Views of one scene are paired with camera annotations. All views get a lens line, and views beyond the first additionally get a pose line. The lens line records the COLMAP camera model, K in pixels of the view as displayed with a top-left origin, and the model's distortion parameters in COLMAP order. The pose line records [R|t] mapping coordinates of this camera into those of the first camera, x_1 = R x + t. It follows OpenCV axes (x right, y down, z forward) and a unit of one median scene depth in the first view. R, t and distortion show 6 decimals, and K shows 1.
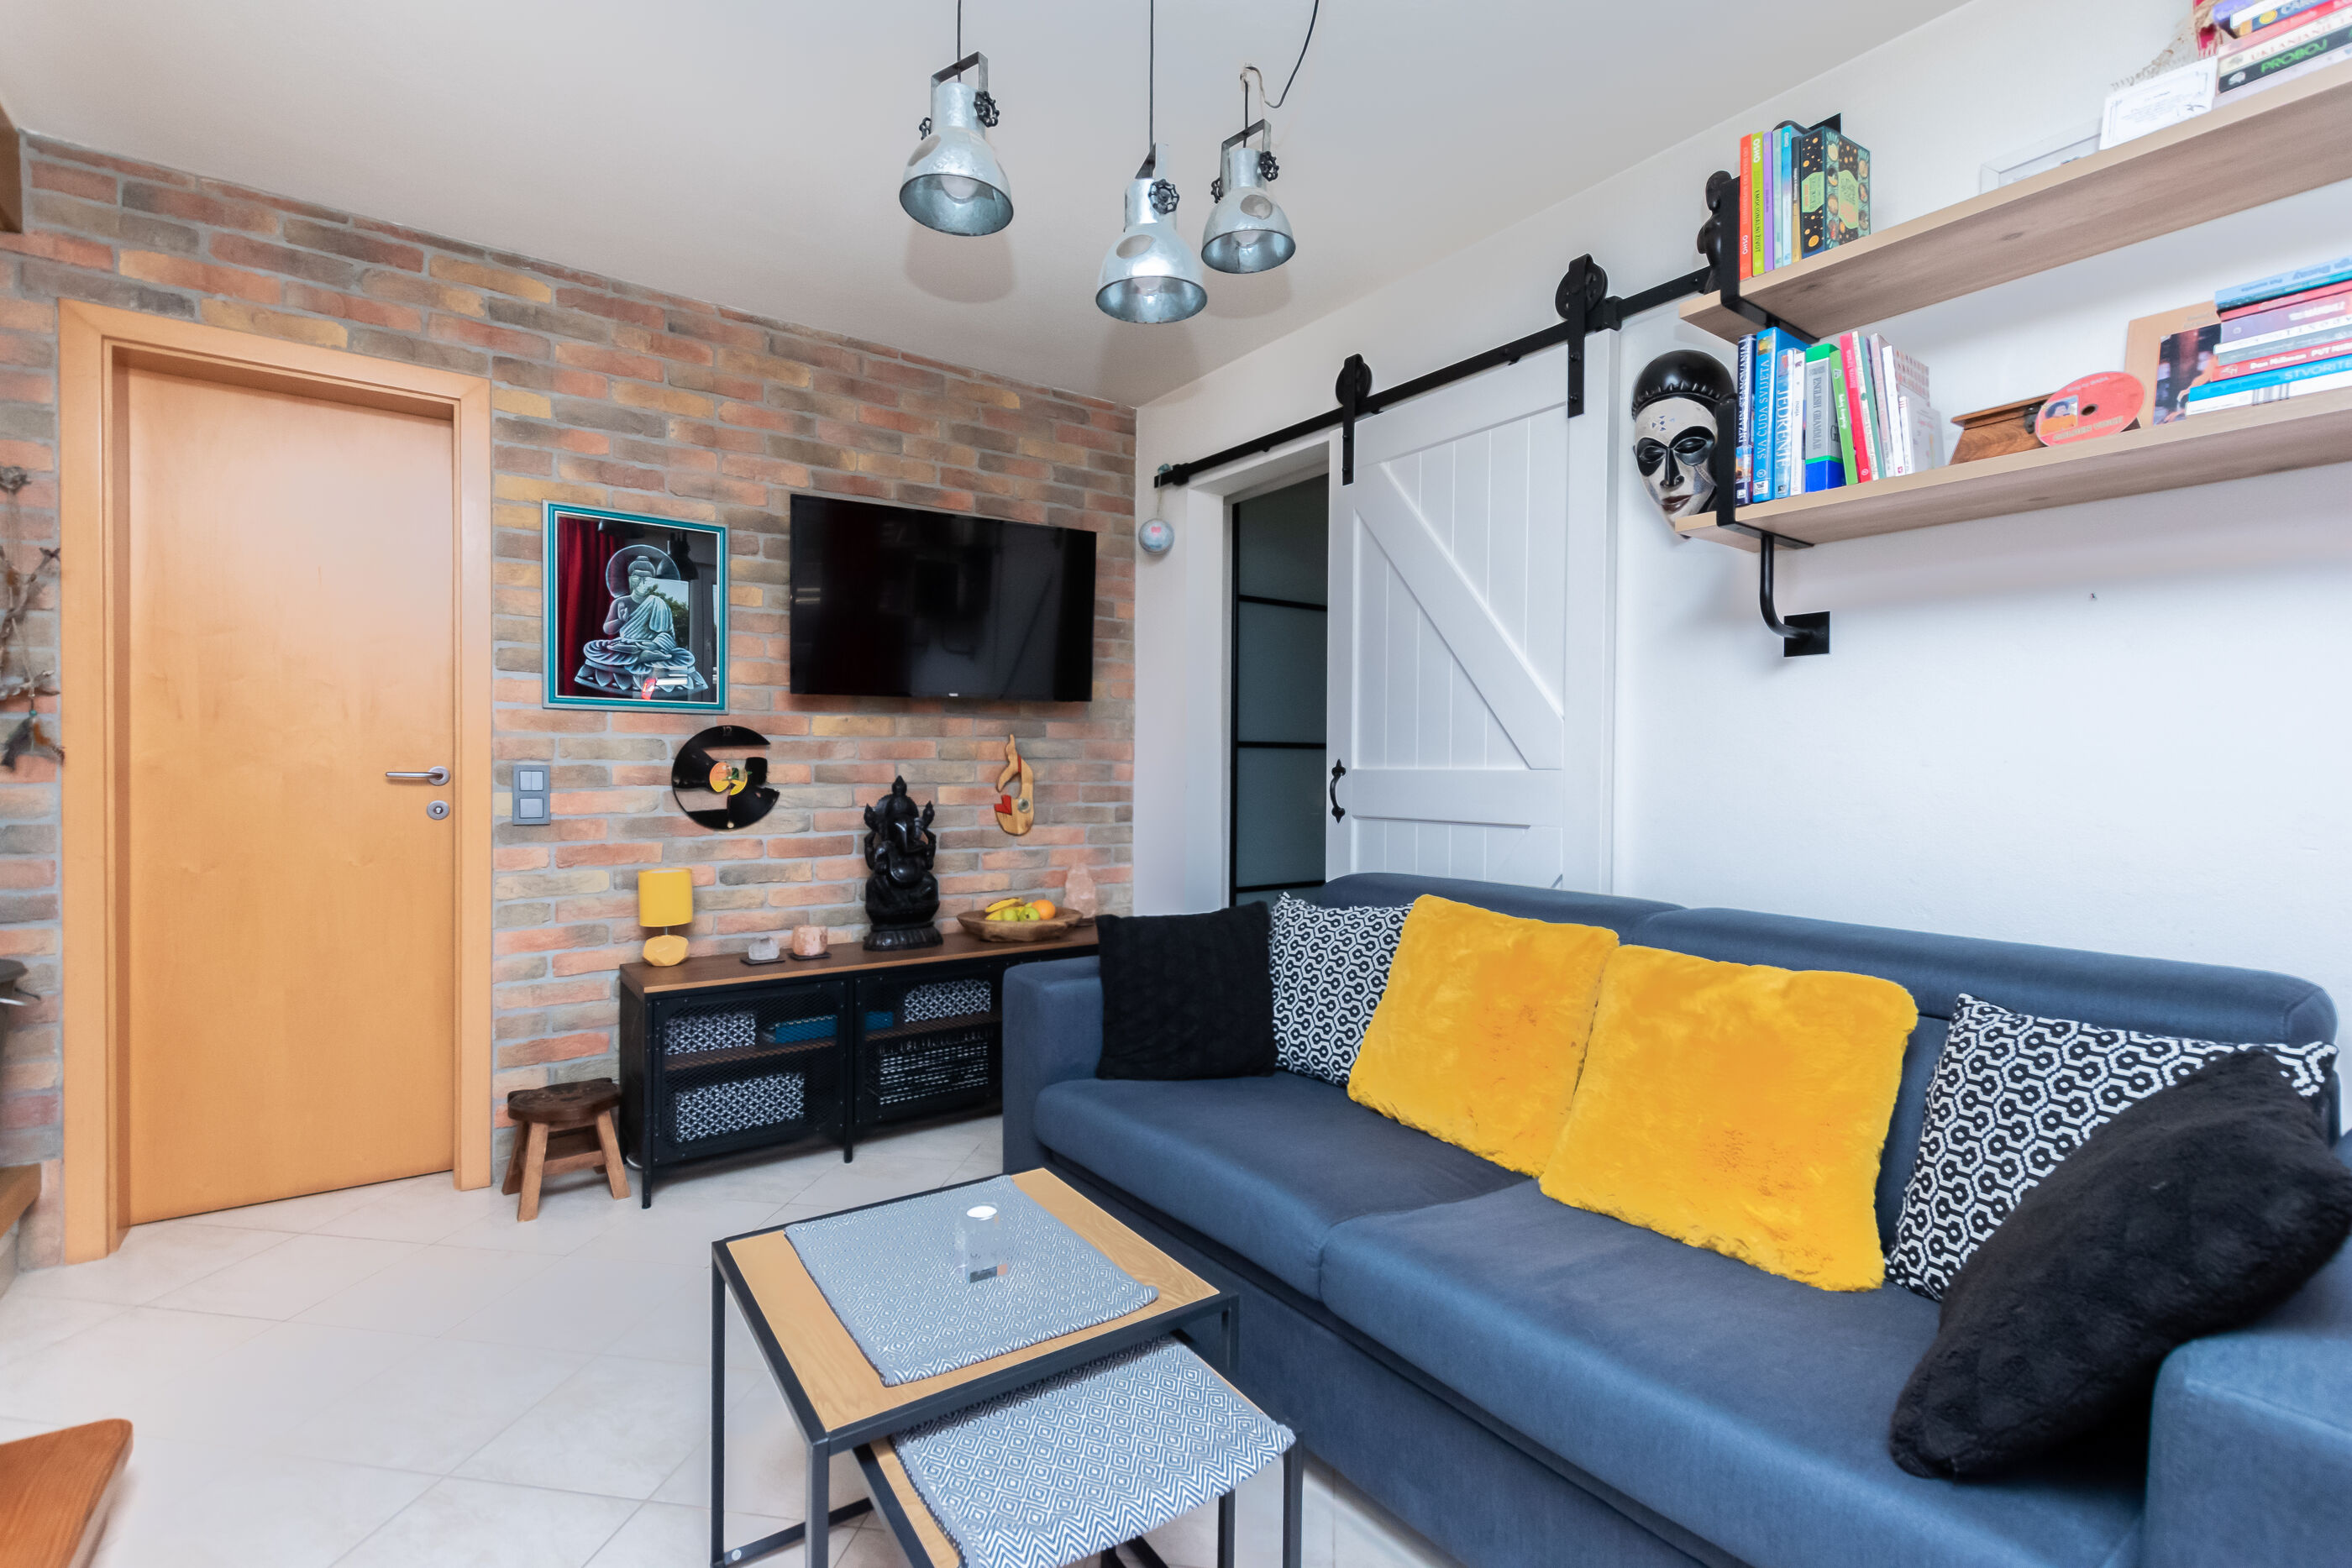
lens RADIAL K [[1027.3, 0, 1158.9], [0, 1027.3, 775.4], [0, 0, 1]] dist [0.005544, -0.002693]
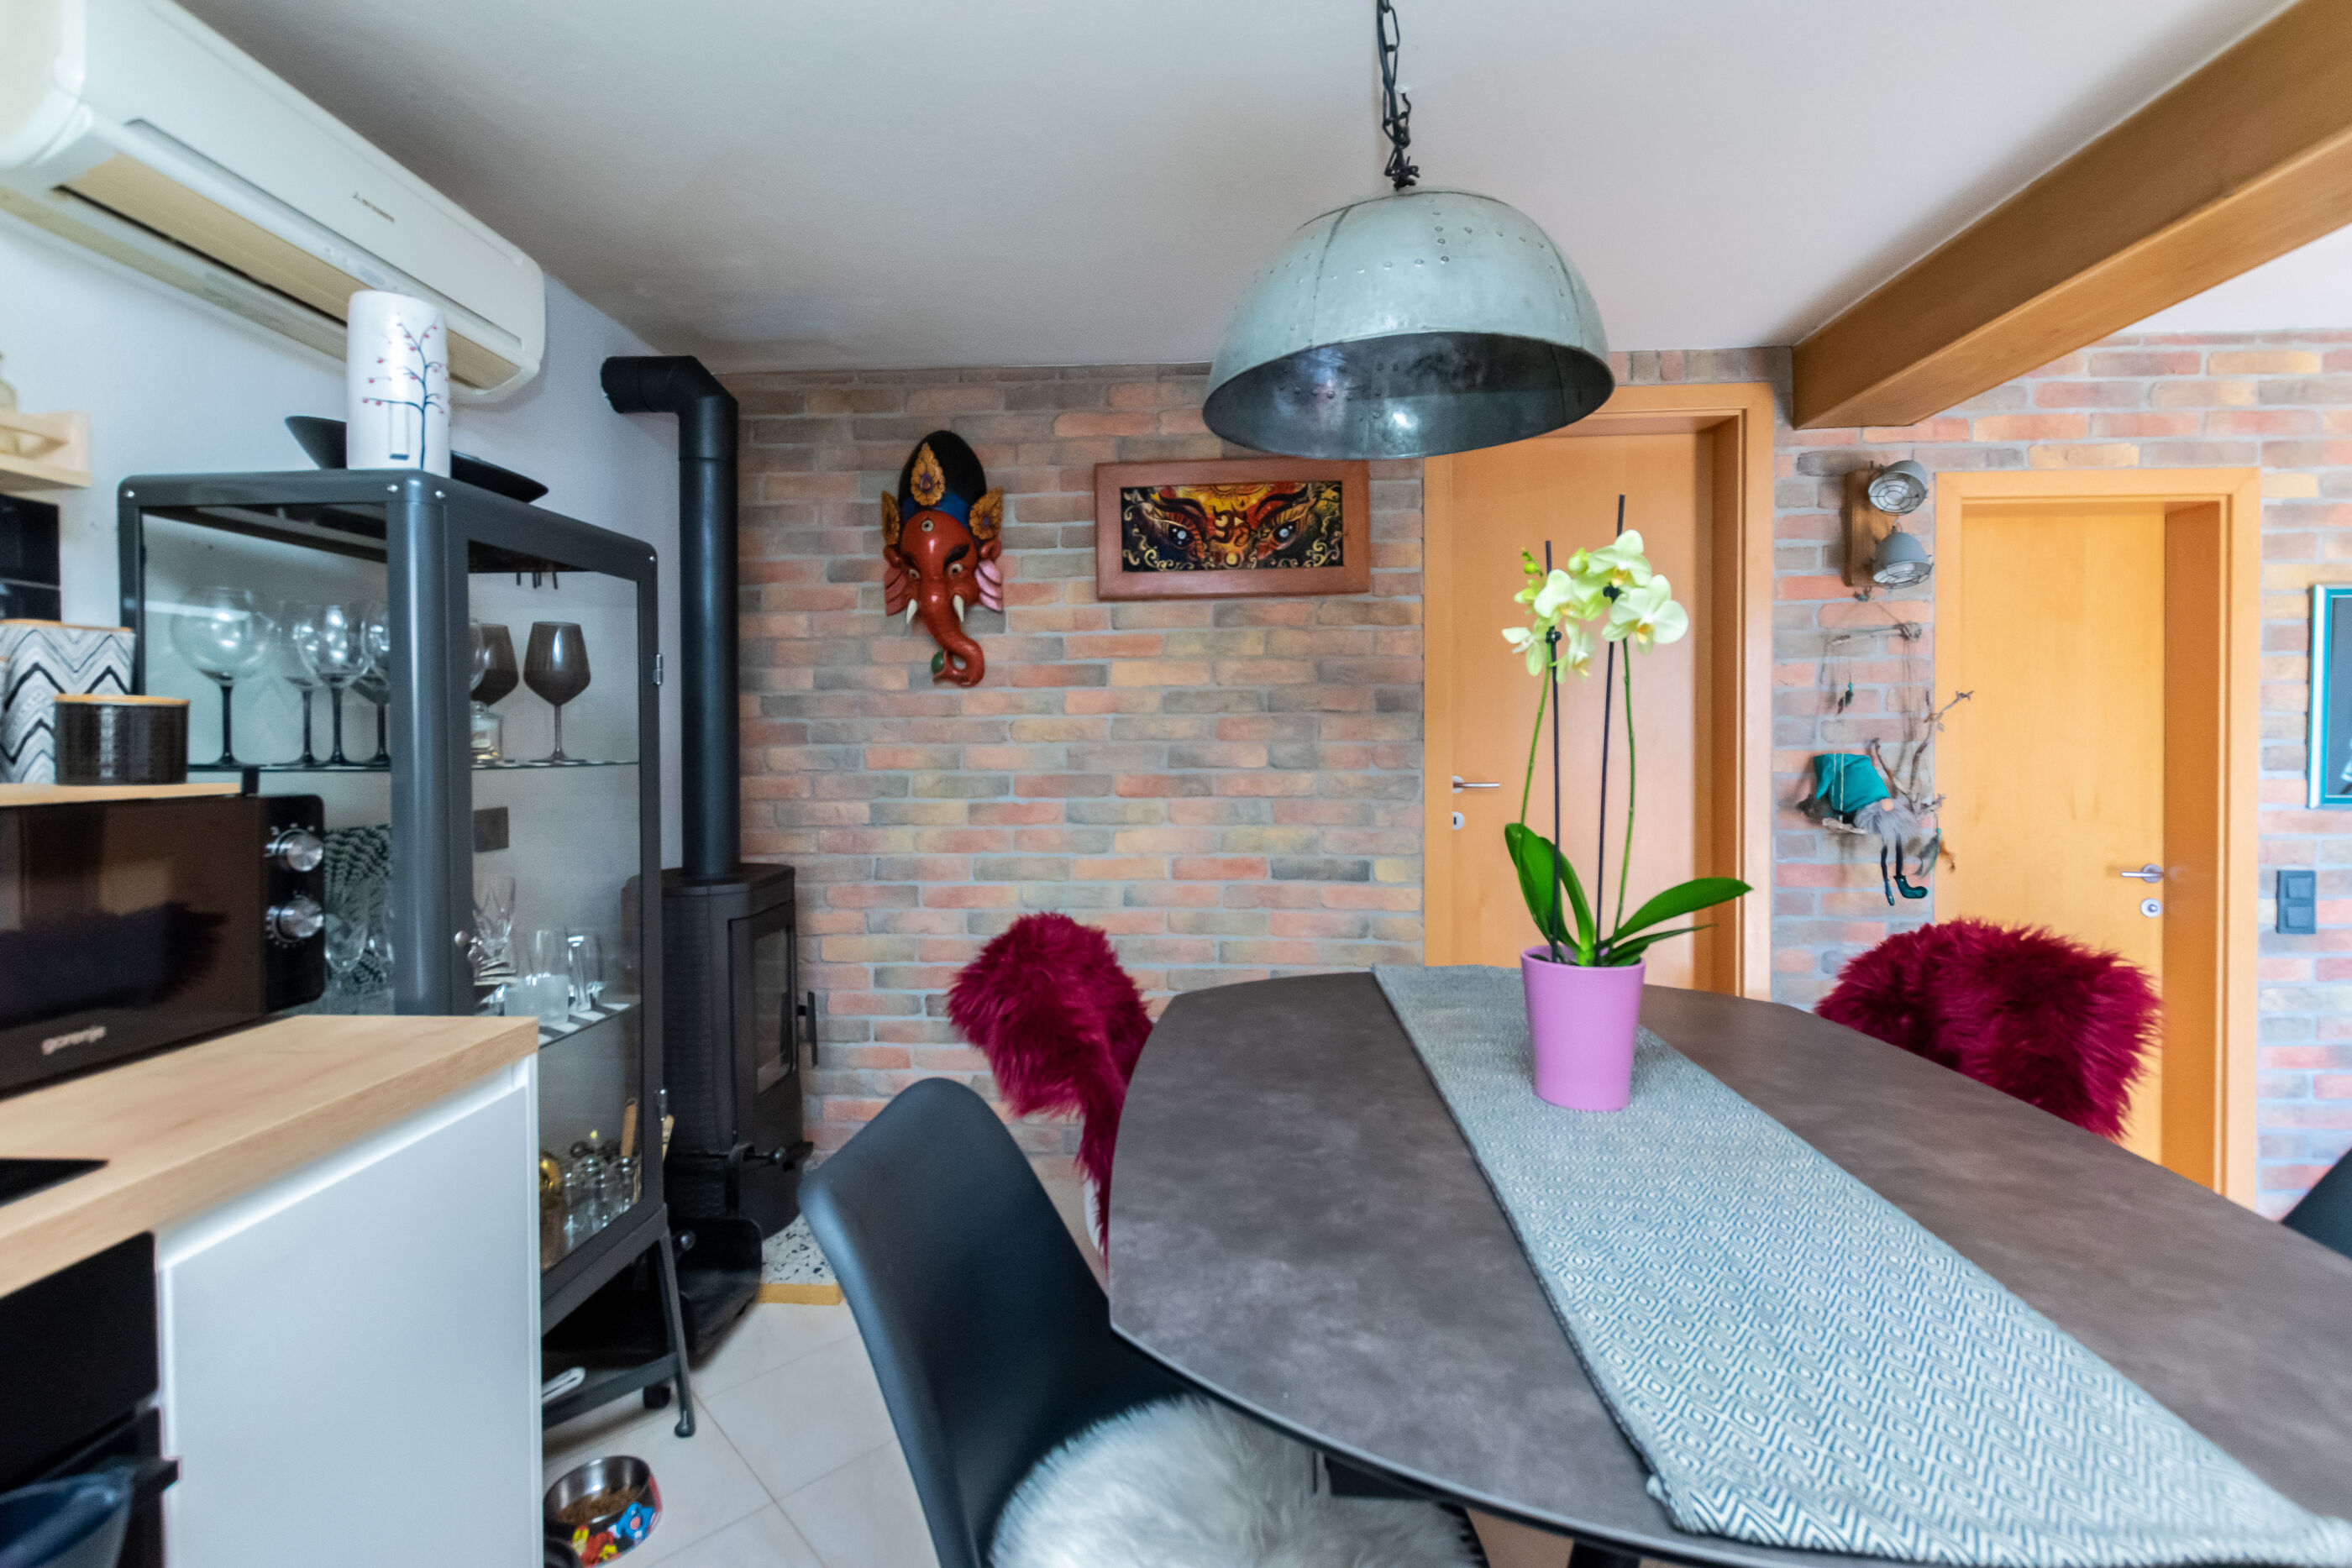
lens RADIAL K [[1027.3, 0, 1190.0], [0, 1027.3, 767.0], [0, 0, 1]] dist [0.005544, -0.002693]
pose [[0.785742, -0.003302, -0.618546, -0.795869], [0.006624, 0.999973, 0.003077, -0.110136], [0.618519, -0.006515, 0.785743, -0.347630]]
